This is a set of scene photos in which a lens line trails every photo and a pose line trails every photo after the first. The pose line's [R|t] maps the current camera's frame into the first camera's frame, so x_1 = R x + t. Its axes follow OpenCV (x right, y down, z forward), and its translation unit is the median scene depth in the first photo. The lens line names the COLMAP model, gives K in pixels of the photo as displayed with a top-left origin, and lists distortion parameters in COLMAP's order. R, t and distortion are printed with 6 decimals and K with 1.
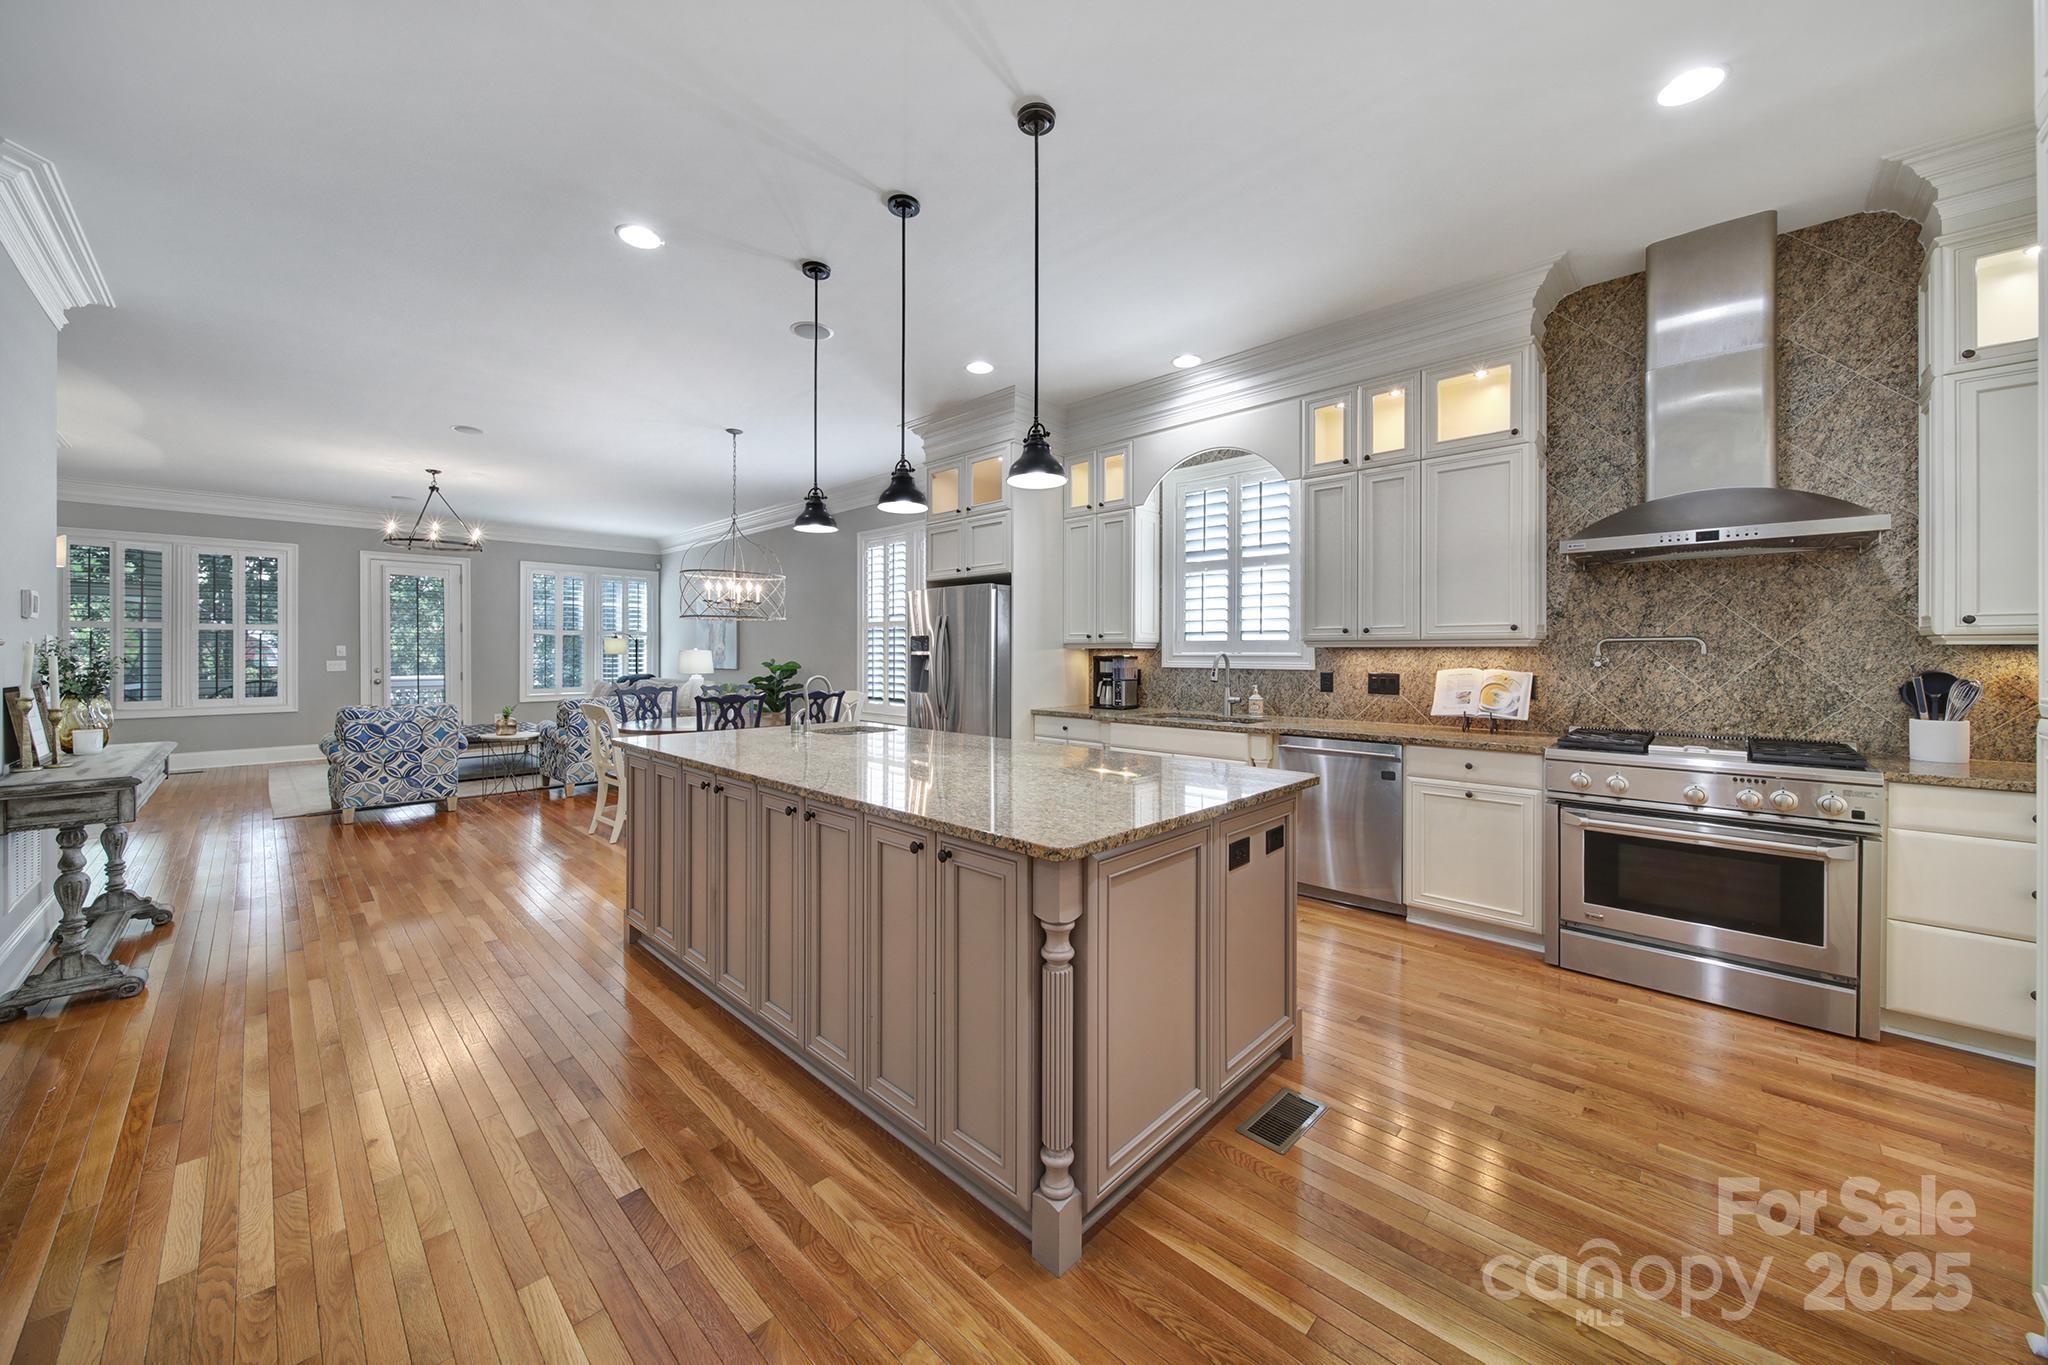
lens RADIAL K [[730.1, 0, 1025.3], [0, 730.1, 654.6], [0, 0, 1]] dist [0.000020, -0.000018]
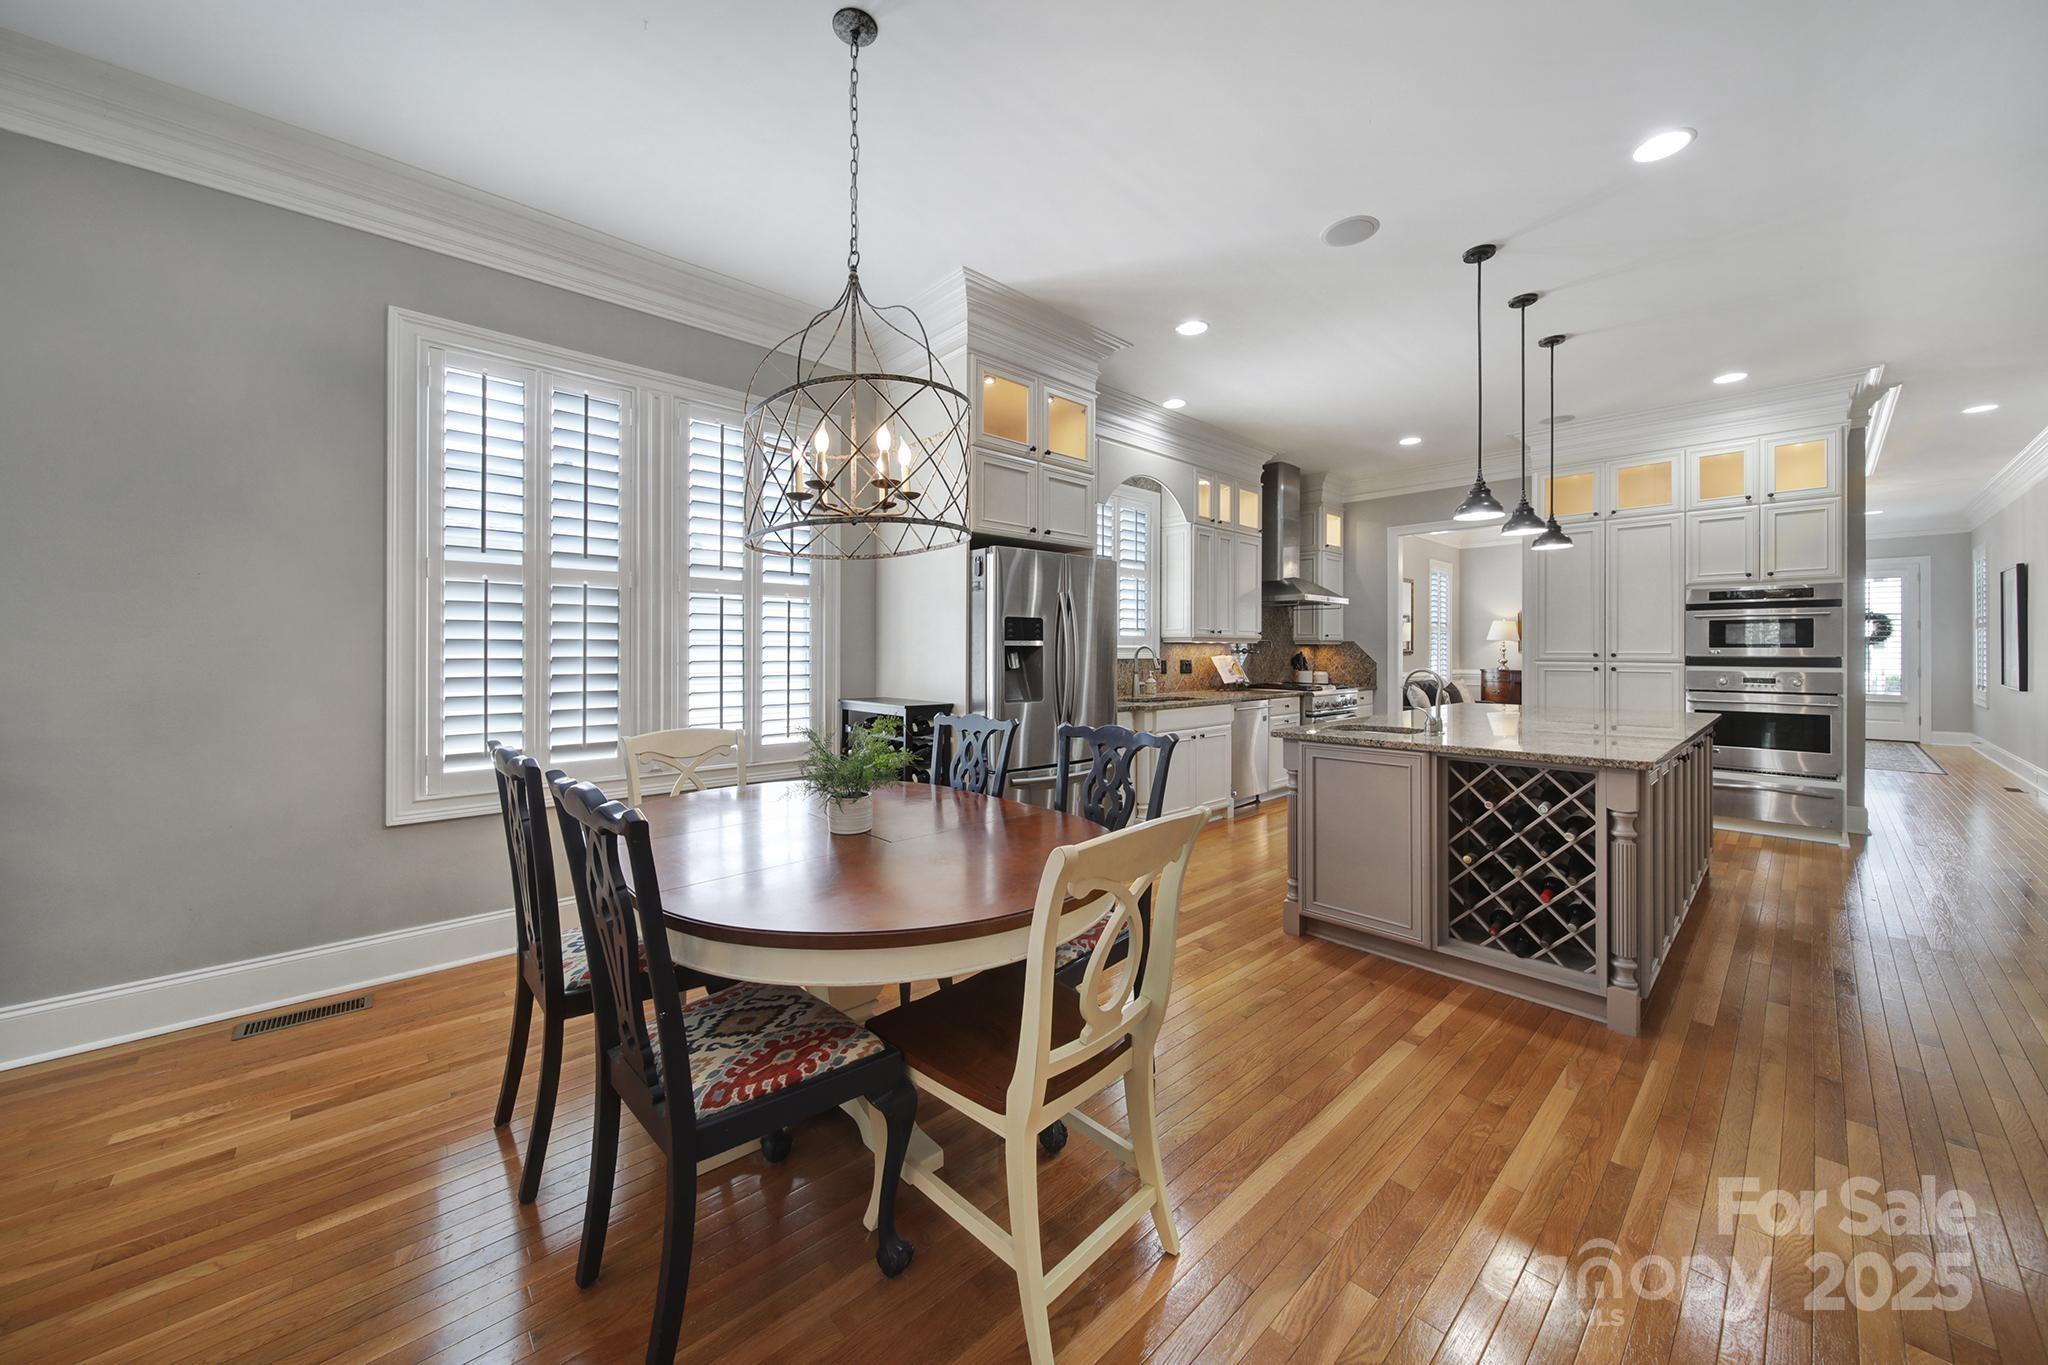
lens RADIAL K [[738.6, 0, 1022.1], [0, 738.6, 649.2], [0, 0, 1]] dist [0.000308, 0.000034]
pose [[0.061082, 0.002727, 0.998129, -1.014573], [0.001748, 0.999994, -0.002839, 0.007004], [-0.998131, 0.001918, 0.061077, 1.185304]]
